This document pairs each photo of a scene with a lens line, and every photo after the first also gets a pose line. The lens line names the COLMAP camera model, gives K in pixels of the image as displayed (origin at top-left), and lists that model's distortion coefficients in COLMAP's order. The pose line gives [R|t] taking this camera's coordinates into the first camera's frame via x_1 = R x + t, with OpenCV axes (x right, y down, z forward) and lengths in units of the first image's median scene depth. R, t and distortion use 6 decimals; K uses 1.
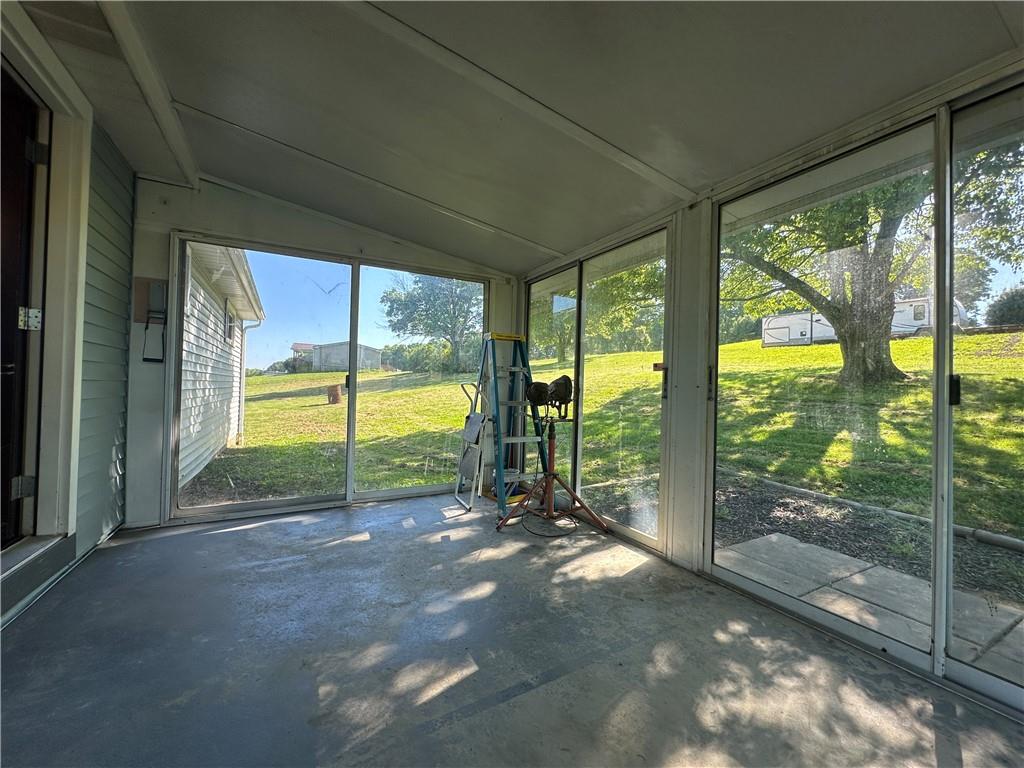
lens RADIAL K [[409.0, 0, 502.4], [0, 409.0, 382.7], [0, 0, 1]] dist [-0.008016, 0.001103]
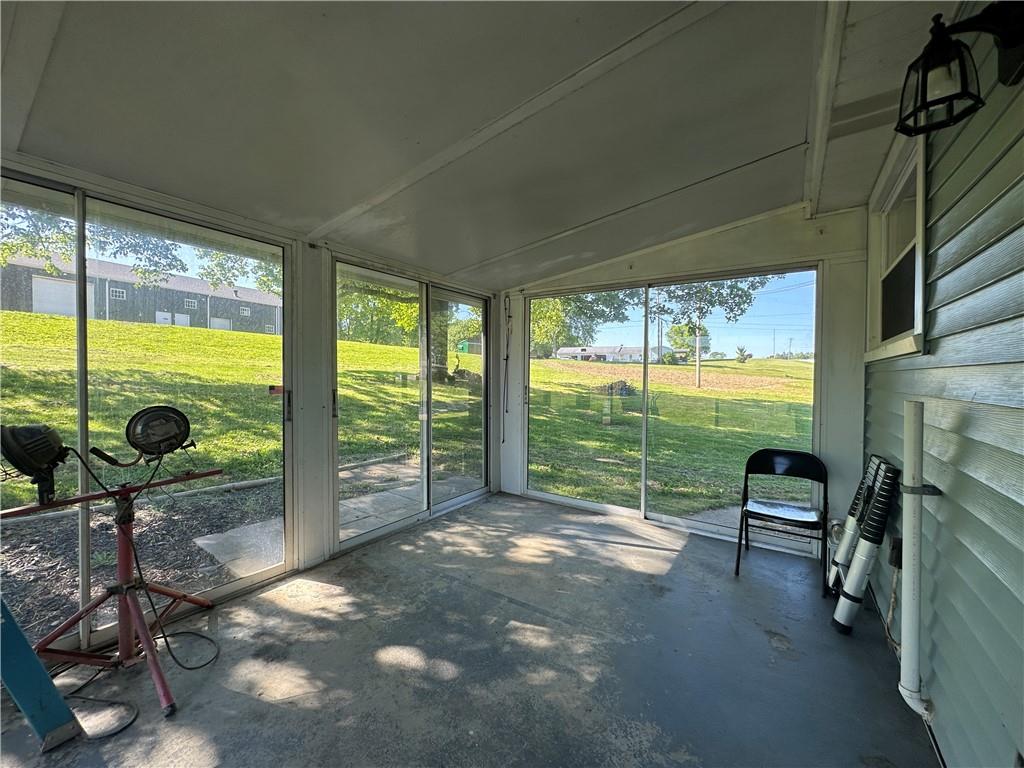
lens RADIAL K [[409.0, 0, 503.6], [0, 409.0, 383.4], [0, 0, 1]] dist [-0.008016, 0.001103]
pose [[-0.446412, -0.035557, 0.894121, -0.859990], [-0.017868, 0.999365, 0.030821, -0.105112], [-0.894649, -0.002218, -0.446764, 1.118572]]
